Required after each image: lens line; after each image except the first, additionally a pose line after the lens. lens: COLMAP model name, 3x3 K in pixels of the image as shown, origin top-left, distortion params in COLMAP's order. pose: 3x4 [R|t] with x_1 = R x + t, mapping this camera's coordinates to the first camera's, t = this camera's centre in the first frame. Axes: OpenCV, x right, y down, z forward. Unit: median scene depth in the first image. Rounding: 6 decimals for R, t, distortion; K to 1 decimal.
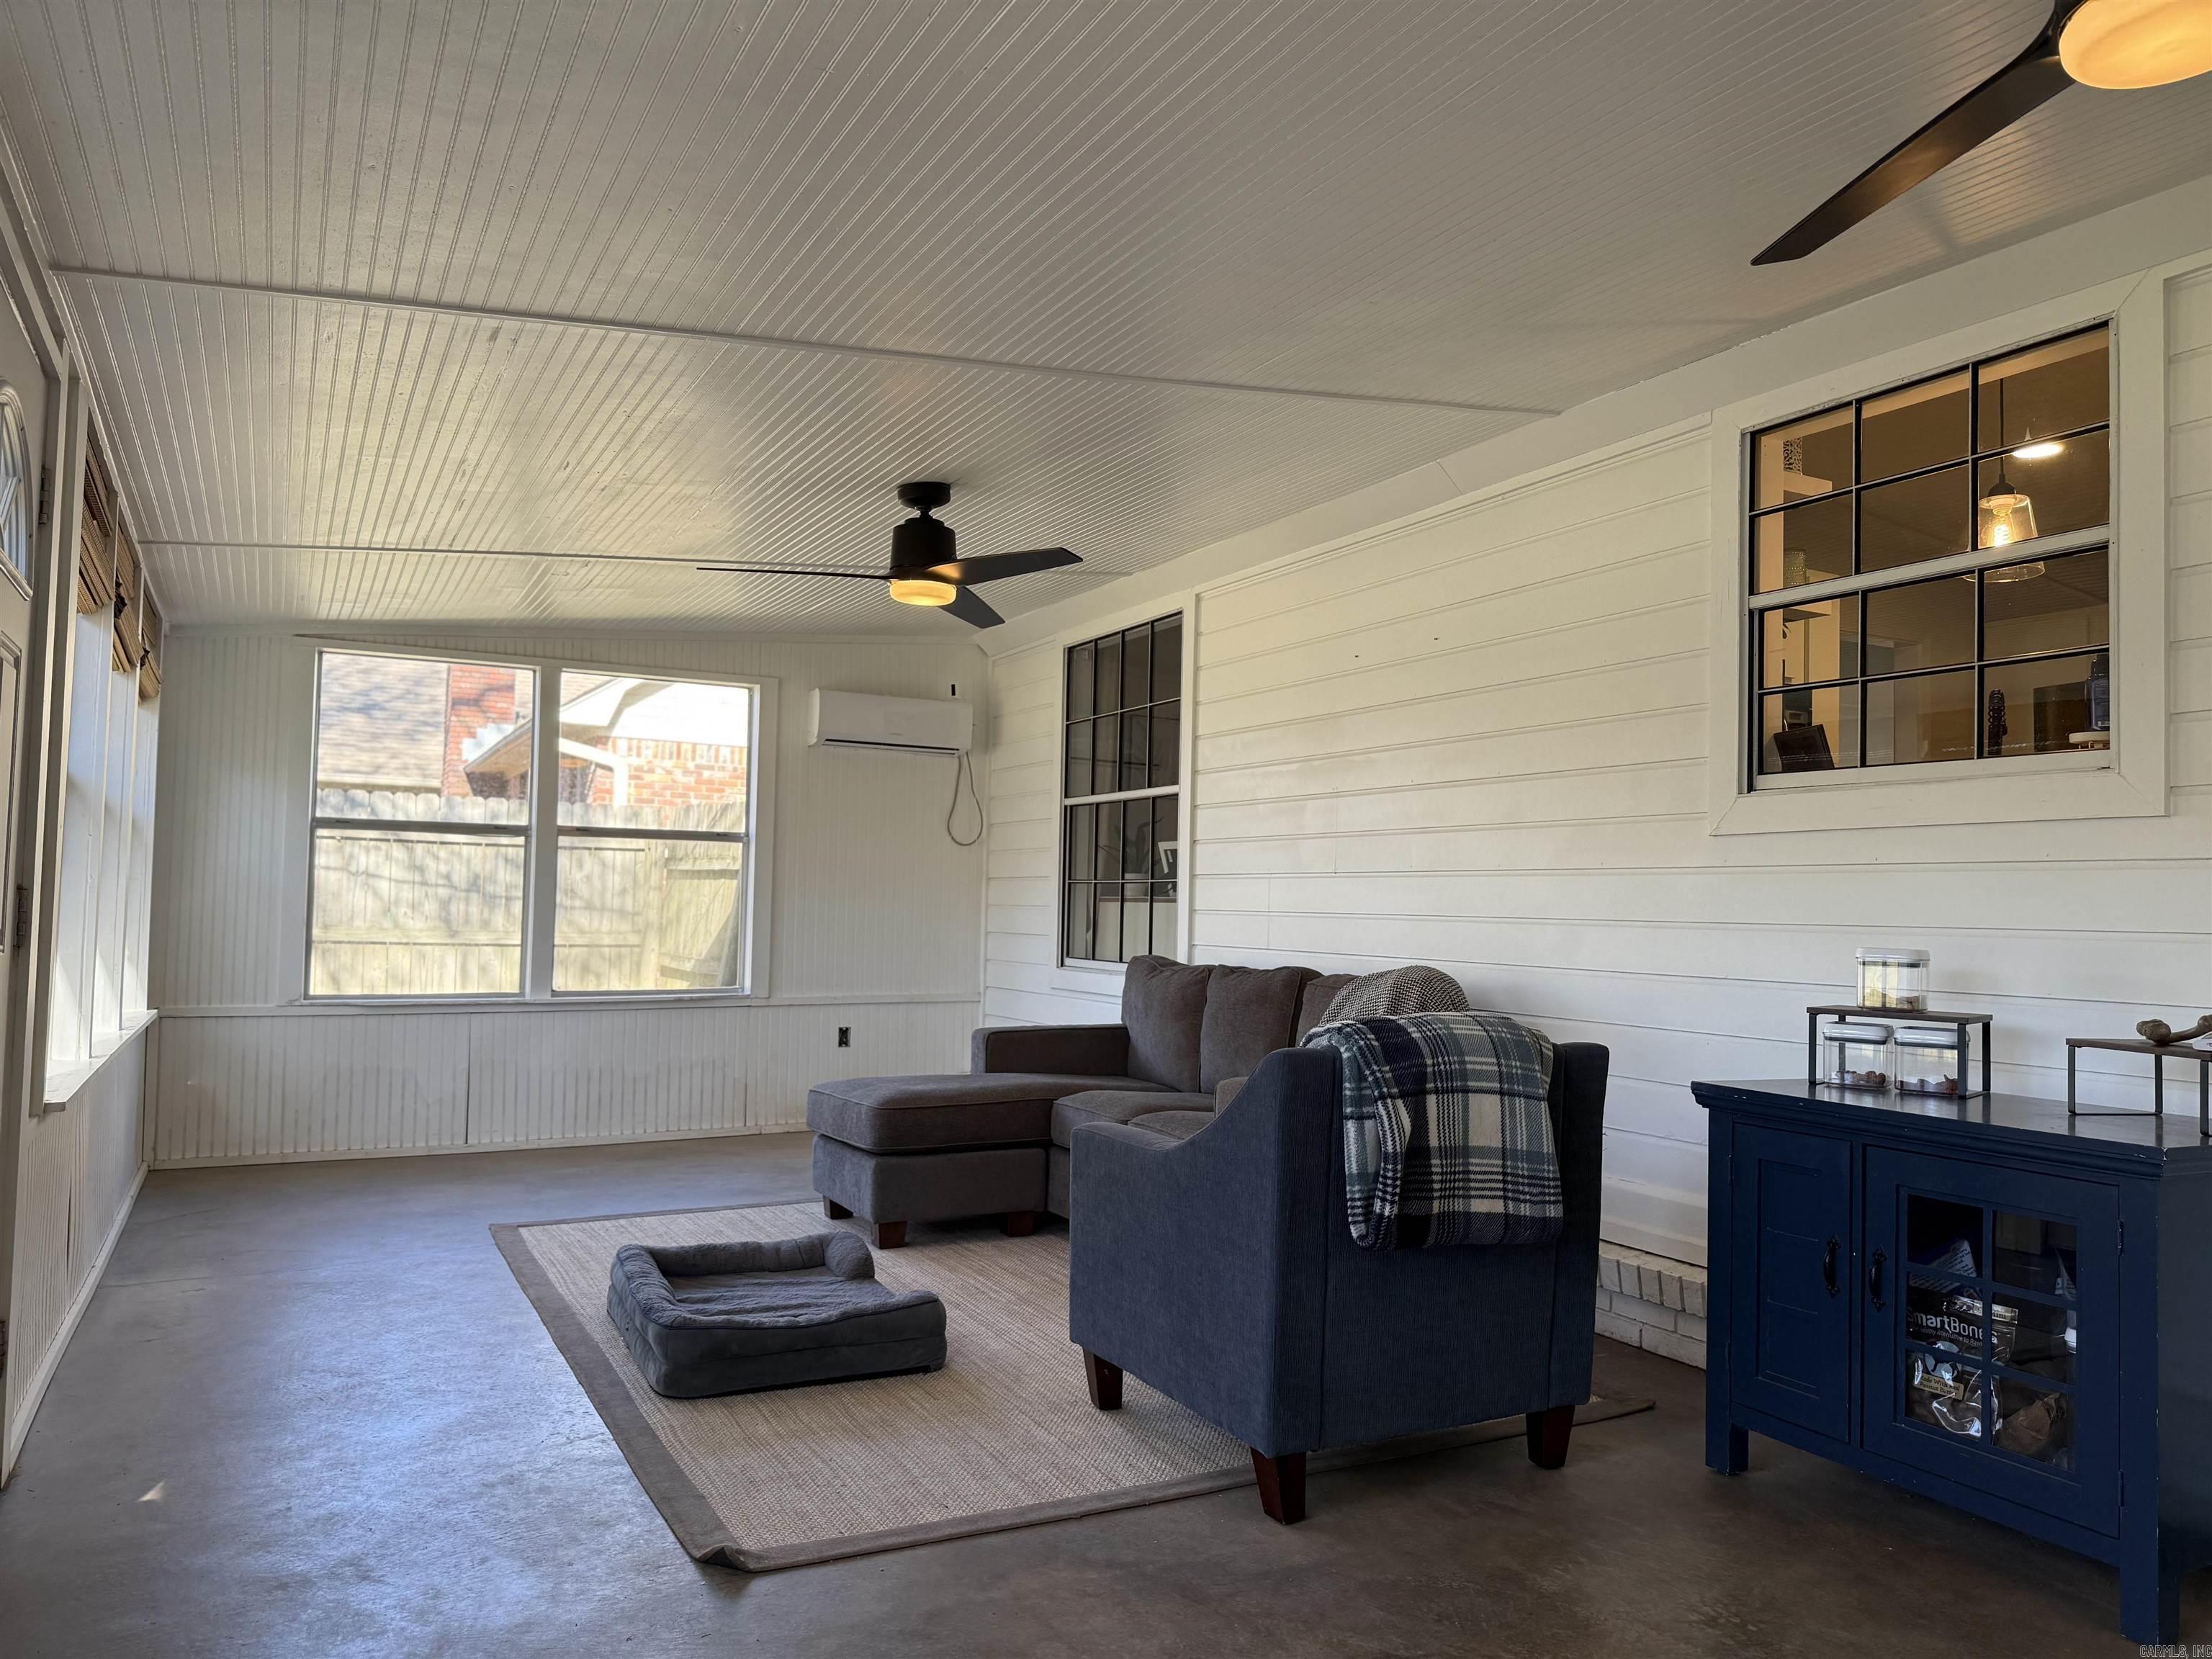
lens RADIAL K [[1557.8, 0, 1109.6], [0, 1557.8, 820.1], [0, 0, 1]] dist [0.021720, -0.030720]
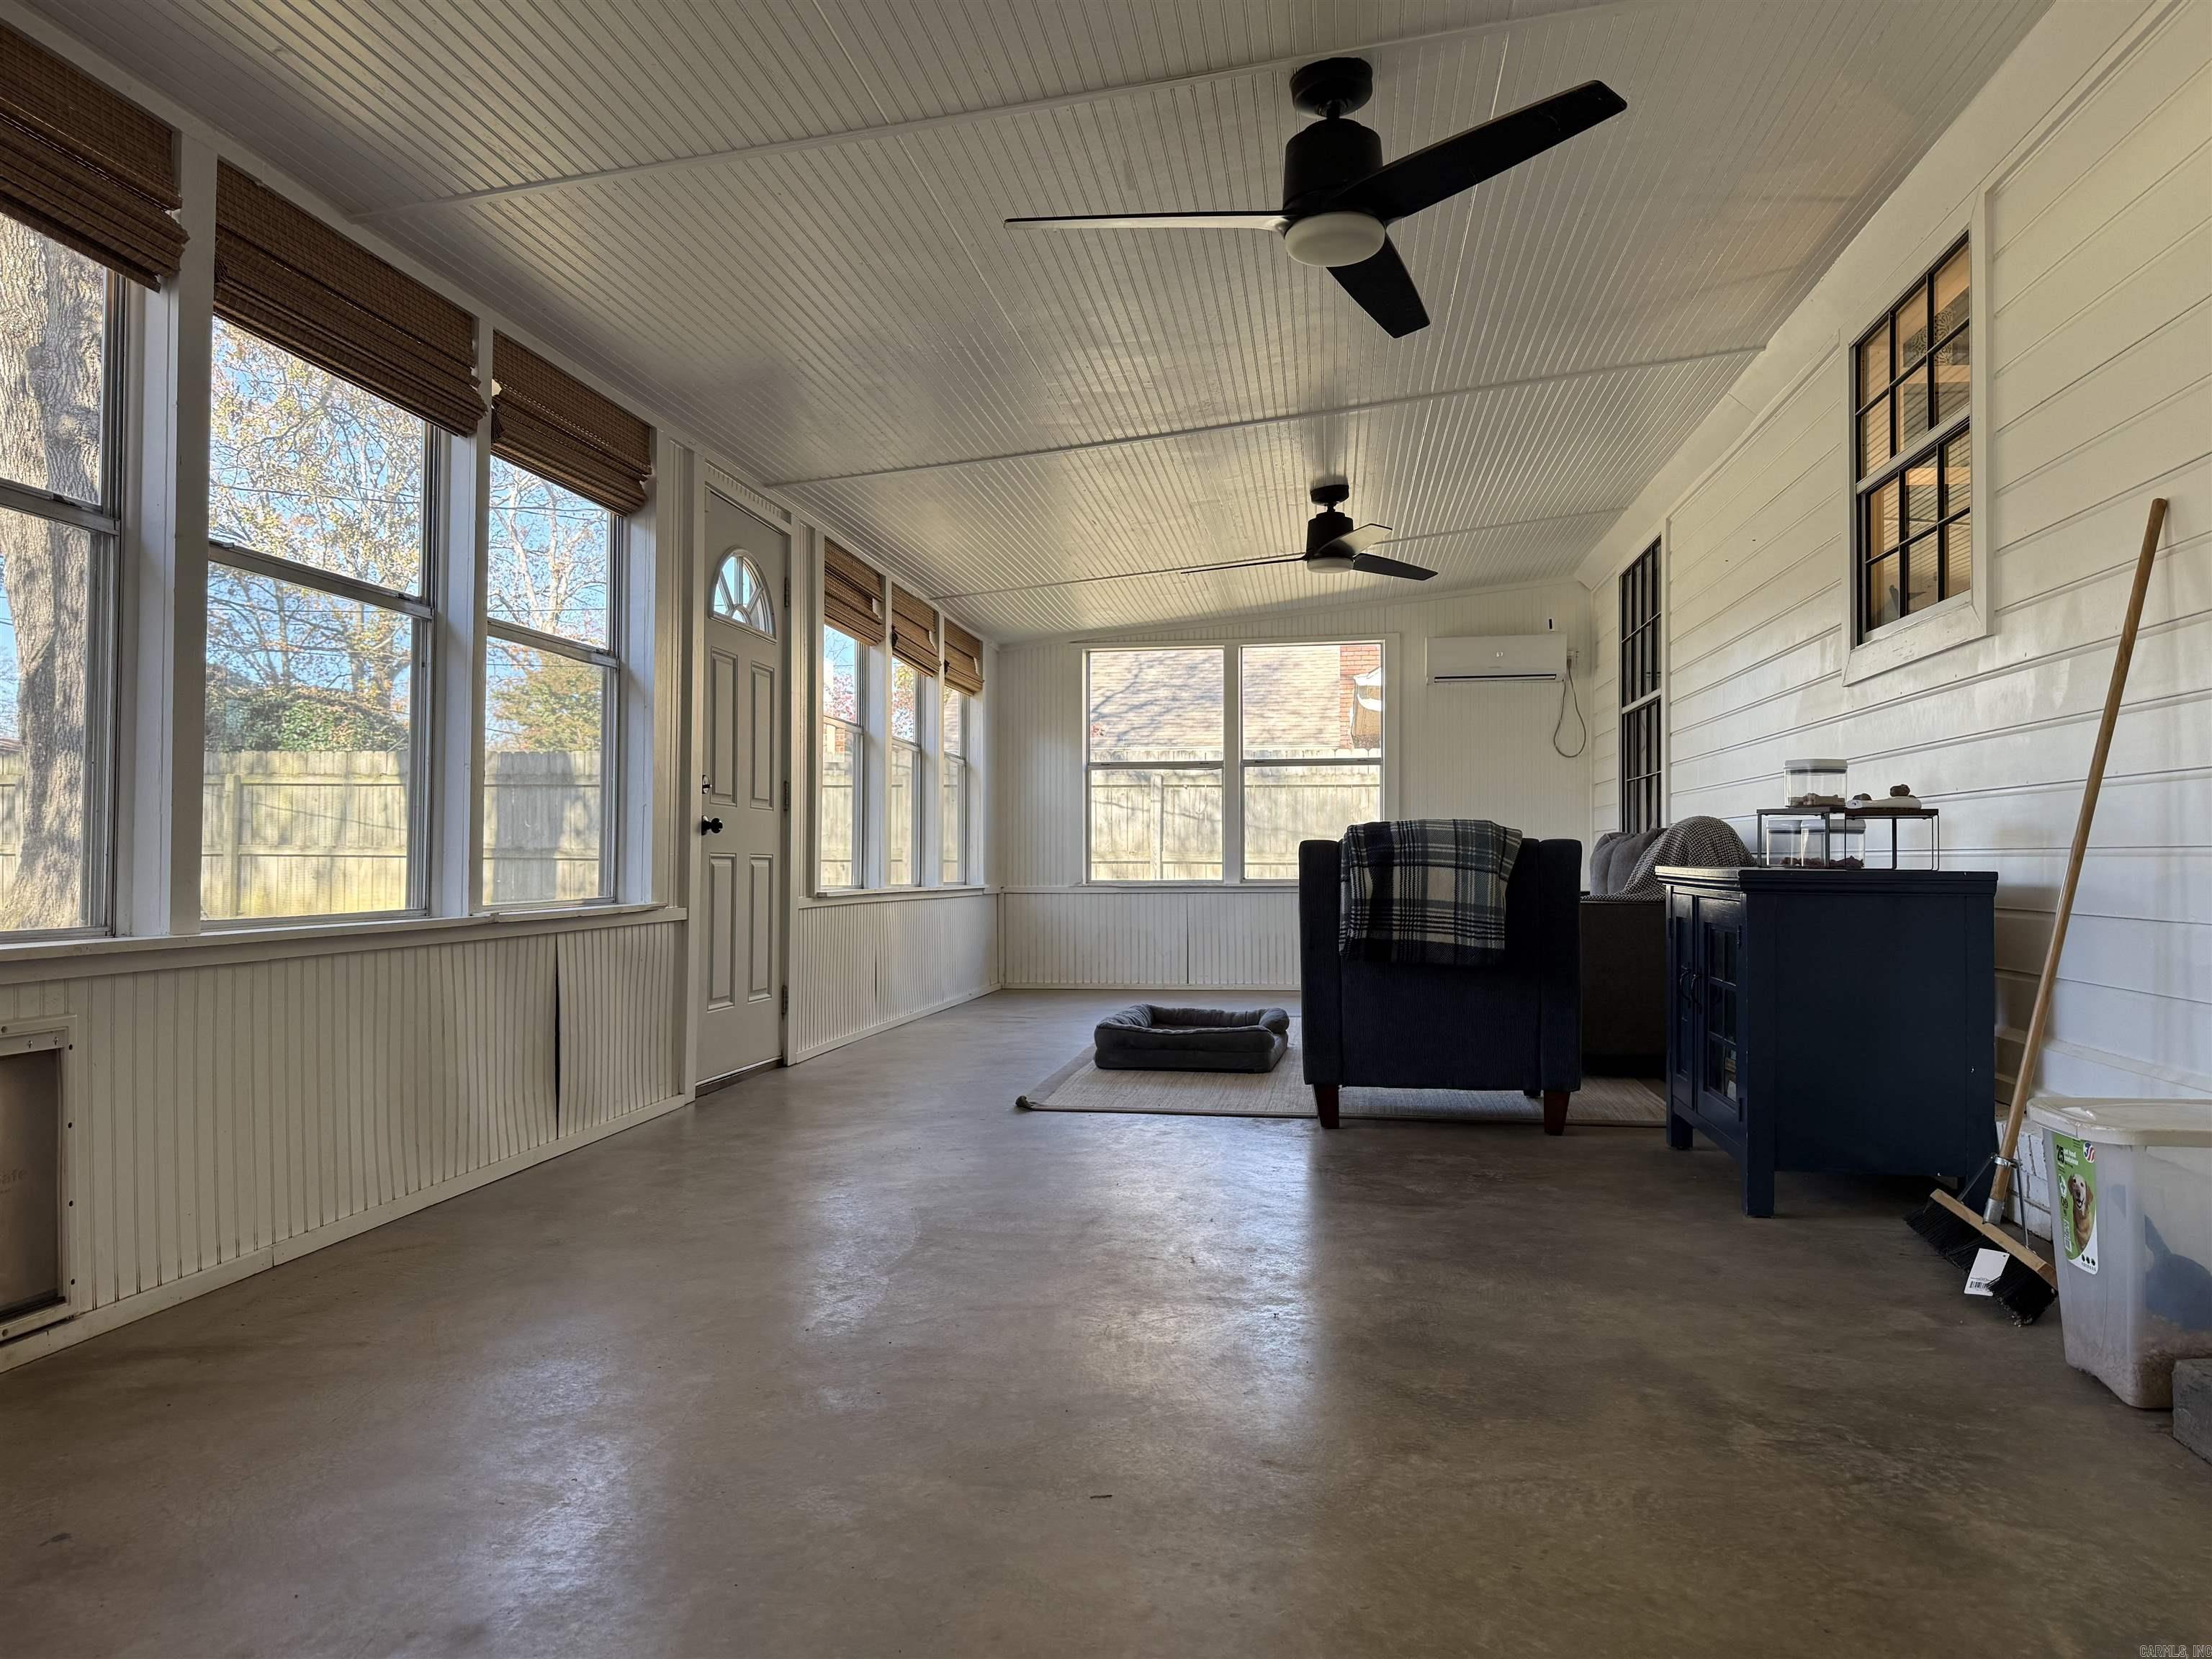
lens RADIAL K [[1557.8, 0, 1103.1], [0, 1557.8, 844.3], [0, 0, 1]] dist [0.021720, -0.030720]
pose [[0.799932, -0.030134, -0.599334, 0.657940], [0.054140, 0.998289, 0.022068, 0.074511], [0.597643, -0.050101, 0.800195, -0.312863]]
